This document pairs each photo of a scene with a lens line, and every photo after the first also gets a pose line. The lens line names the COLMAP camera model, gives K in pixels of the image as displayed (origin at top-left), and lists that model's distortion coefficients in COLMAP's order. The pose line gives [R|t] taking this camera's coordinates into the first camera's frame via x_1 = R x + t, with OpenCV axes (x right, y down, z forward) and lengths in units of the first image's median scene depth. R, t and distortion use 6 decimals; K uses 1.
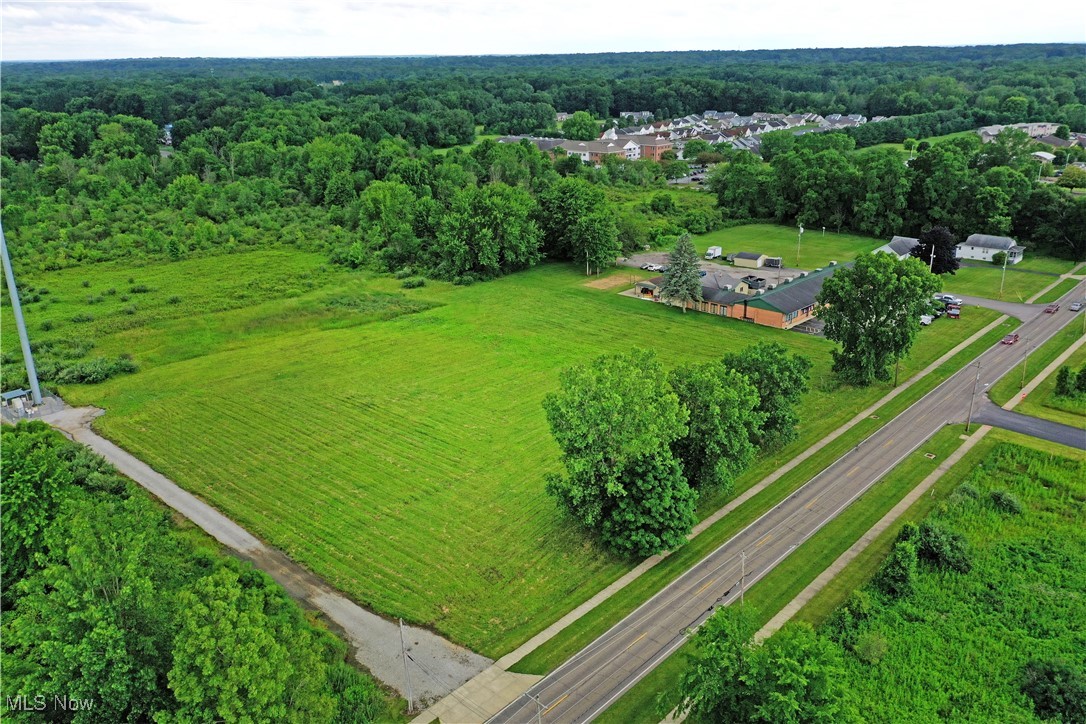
lens RADIAL K [[862.8, 0, 544.1], [0, 862.8, 359.7], [0, 0, 1]] dist [0.022575, -0.002999]
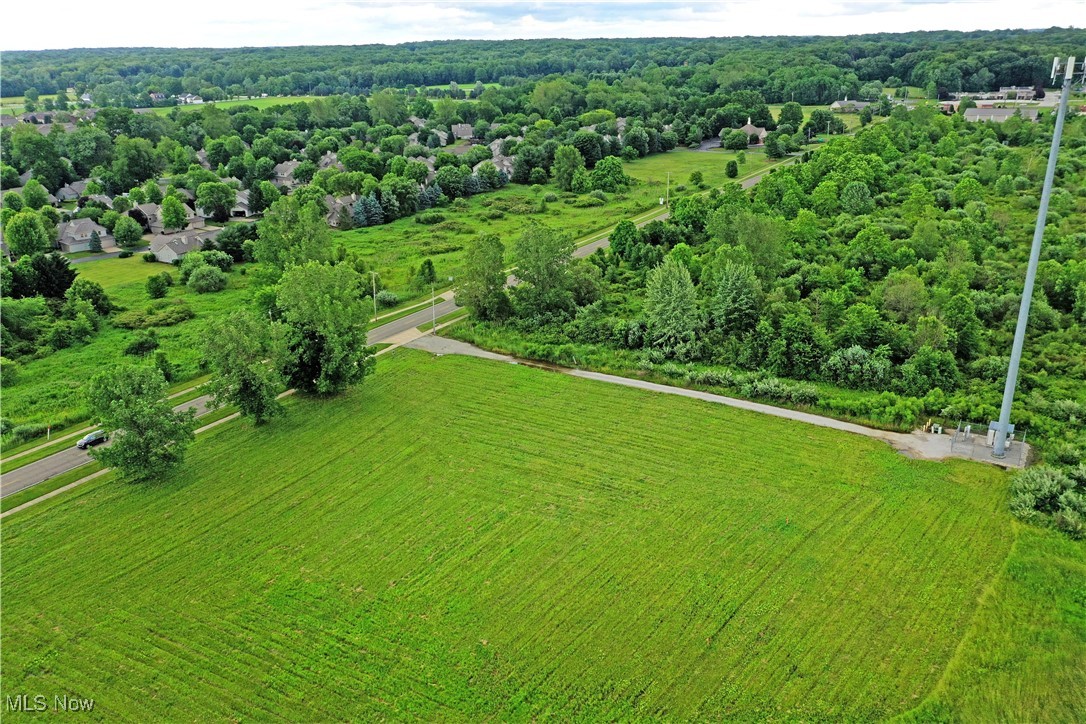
lens RADIAL K [[862.8, 0, 538.9], [0, 862.8, 364.5], [0, 0, 1]] dist [0.022575, -0.002999]
pose [[-0.982407, 0.091921, -0.162566, -0.015471], [-0.032105, 0.774396, 0.631886, -0.386800], [0.183974, 0.625989, -0.757821, 1.092244]]
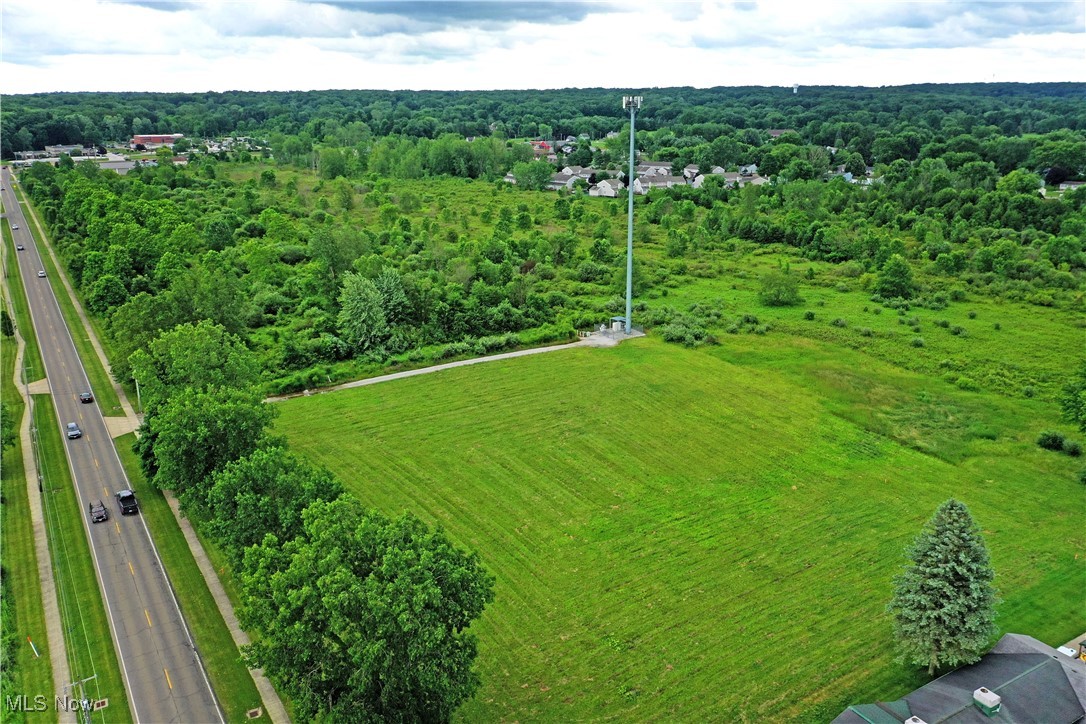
lens RADIAL K [[862.8, 0, 541.6], [0, 862.8, 366.4], [0, 0, 1]] dist [0.022575, -0.002999]
pose [[-0.263225, 0.300997, -0.916577, 0.534927], [-0.306373, 0.874820, 0.375269, -0.275639], [0.914794, 0.379594, -0.138057, 0.790843]]
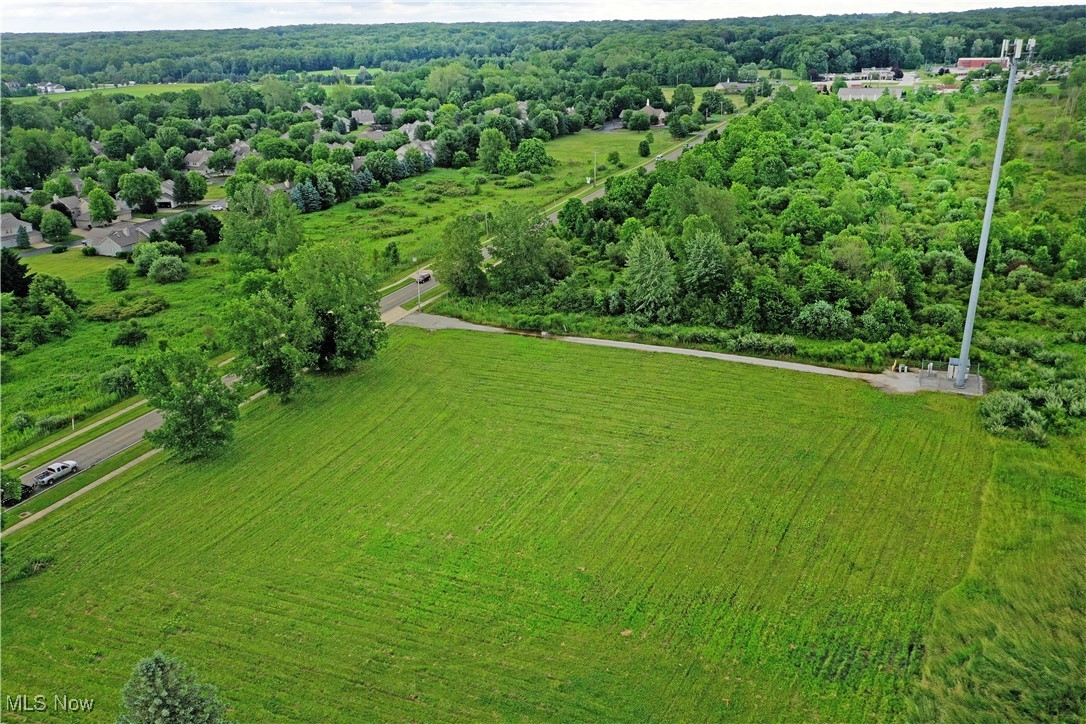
lens RADIAL K [[862.8, 0, 539.5], [0, 862.8, 363.9], [0, 0, 1]] dist [0.022575, -0.002999]
pose [[-0.944526, 0.148949, -0.292719, 0.100134], [-0.076133, 0.767681, 0.636294, -0.398510], [0.319490, 0.623282, -0.713755, 1.111898]]
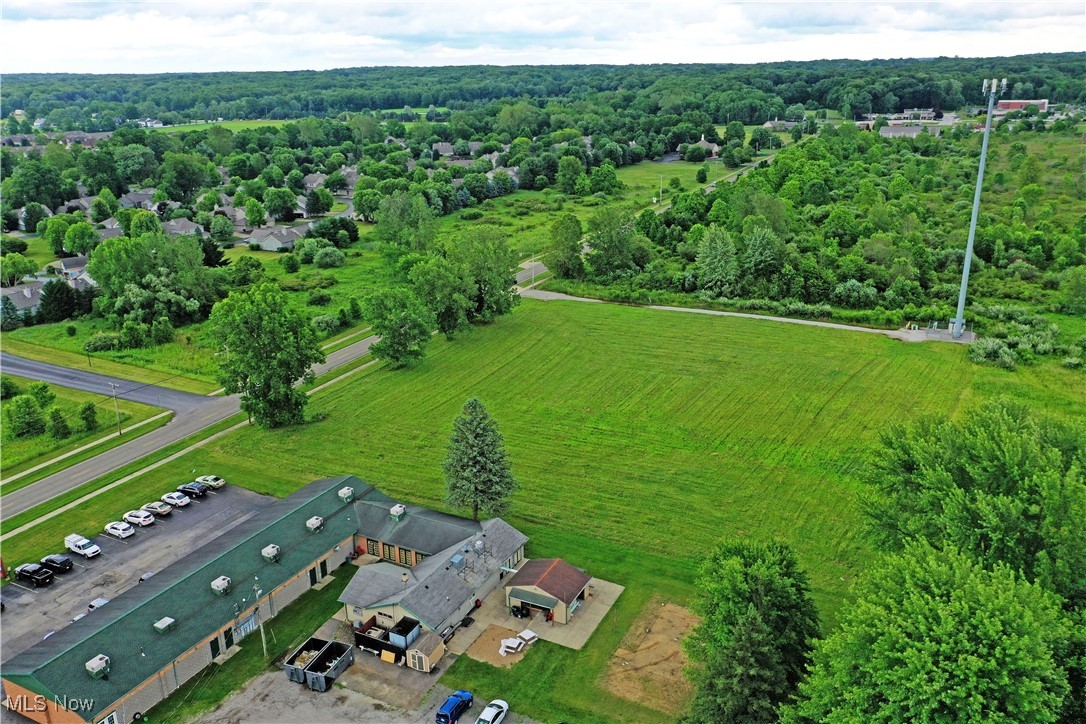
lens RADIAL K [[862.8, 0, 538.9], [0, 862.8, 364.5], [0, 0, 1]] dist [0.022575, -0.002999]
pose [[-0.960419, 0.116504, -0.253026, 0.243792], [-0.063584, 0.792669, 0.606328, -0.475603], [0.271205, 0.598417, -0.753886, 1.326401]]
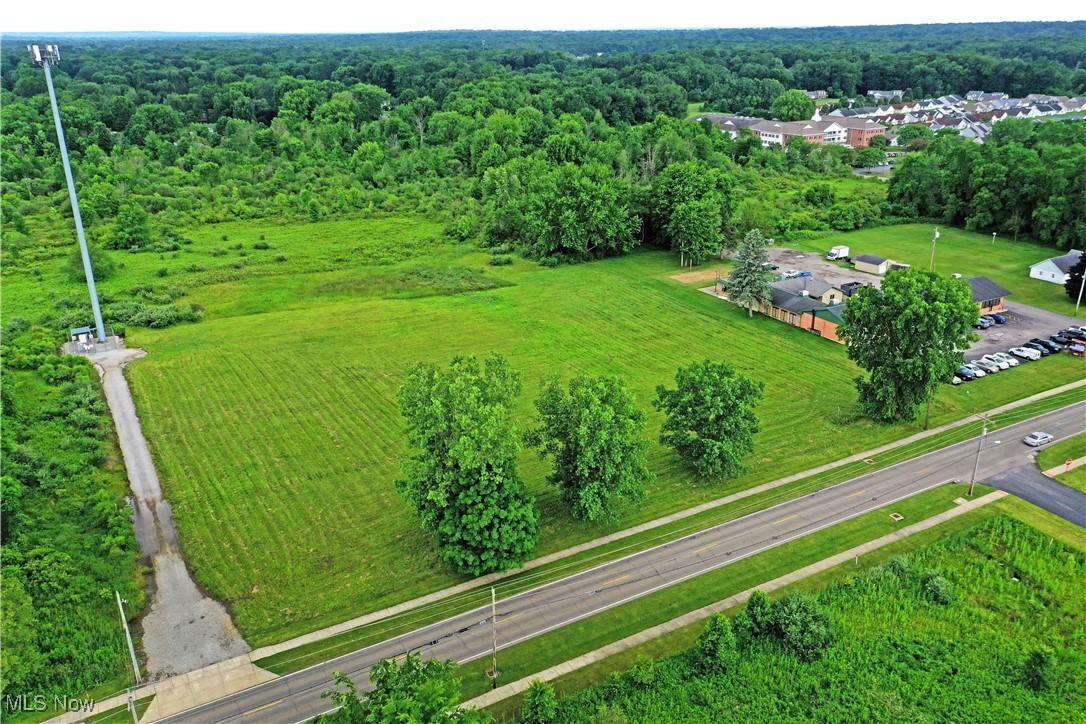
lens RADIAL K [[862.8, 0, 543.4], [0, 862.8, 361.4], [0, 0, 1]] dist [0.022575, -0.002999]
pose [[0.952699, 0.113102, -0.282086, 0.207359], [-0.104573, 0.993491, 0.045159, -0.024986], [0.285357, -0.013525, 0.958326, 0.060810]]
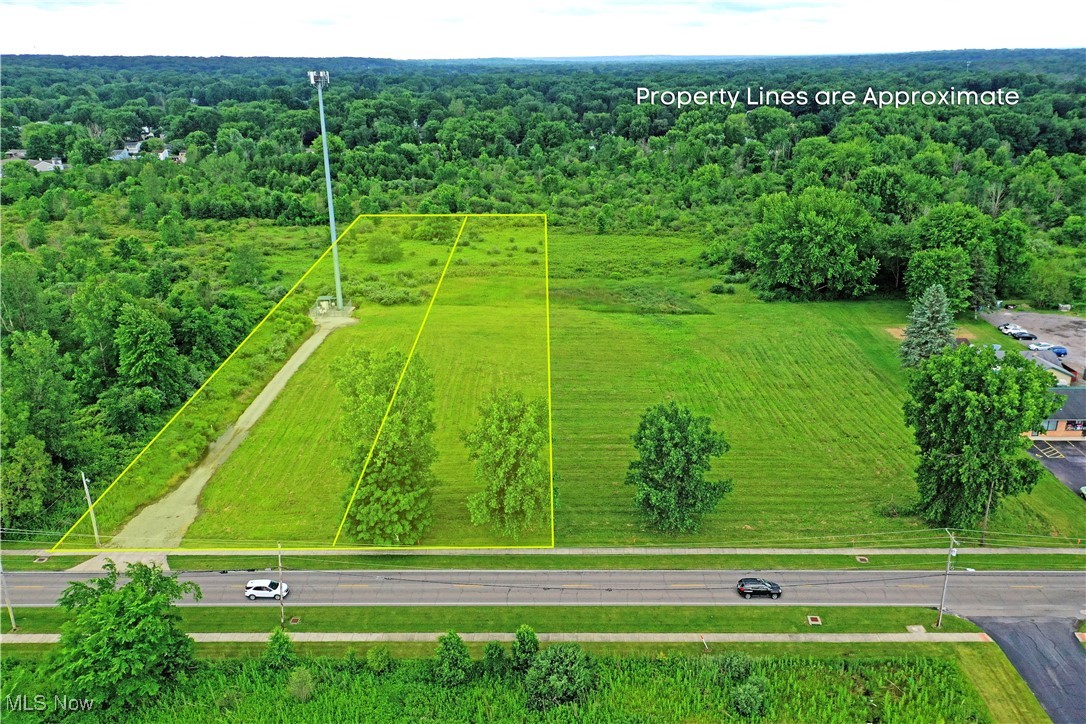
lens RADIAL K [[862.8, 0, 541.6], [0, 862.8, 365.9], [0, 0, 1]] dist [0.022575, -0.002999]
pose [[0.667429, 0.253858, -0.700068, 0.456016], [-0.243662, 0.962798, 0.116827, -0.074786], [0.703681, 0.092606, 0.704455, 0.189767]]
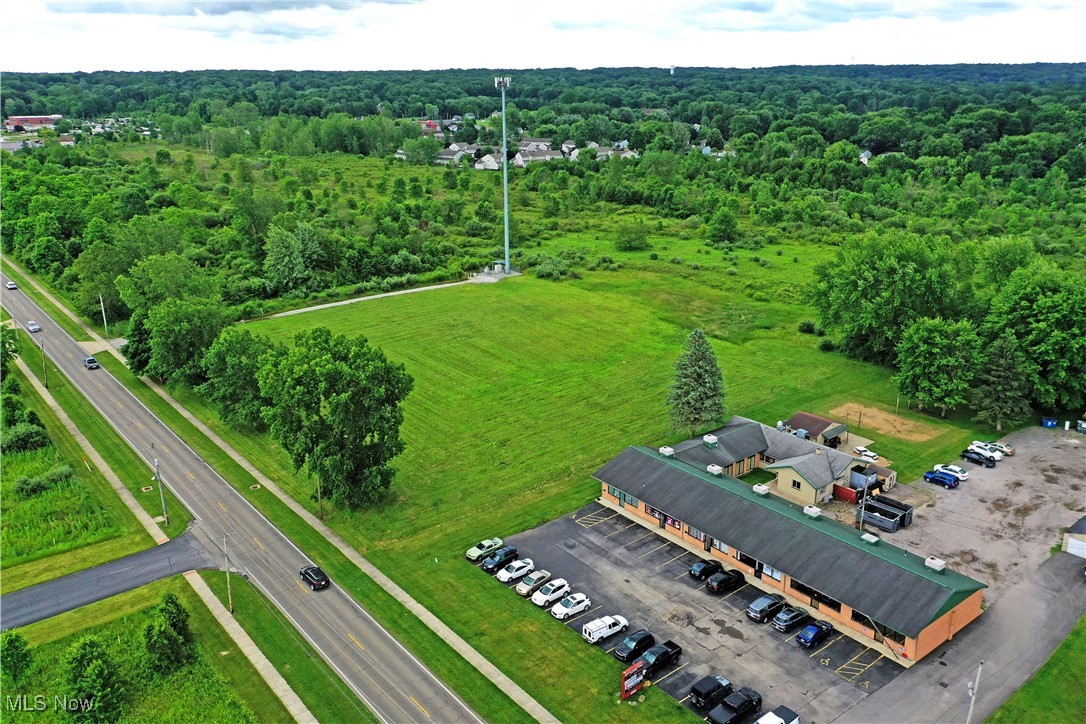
lens RADIAL K [[862.8, 0, 541.7], [0, 862.8, 364.0], [0, 0, 1]] dist [0.022575, -0.002999]
pose [[-0.140156, 0.325231, -0.935190, 0.755429], [-0.315616, 0.880567, 0.353536, -0.297862], [0.938479, 0.344712, -0.020769, 0.844825]]
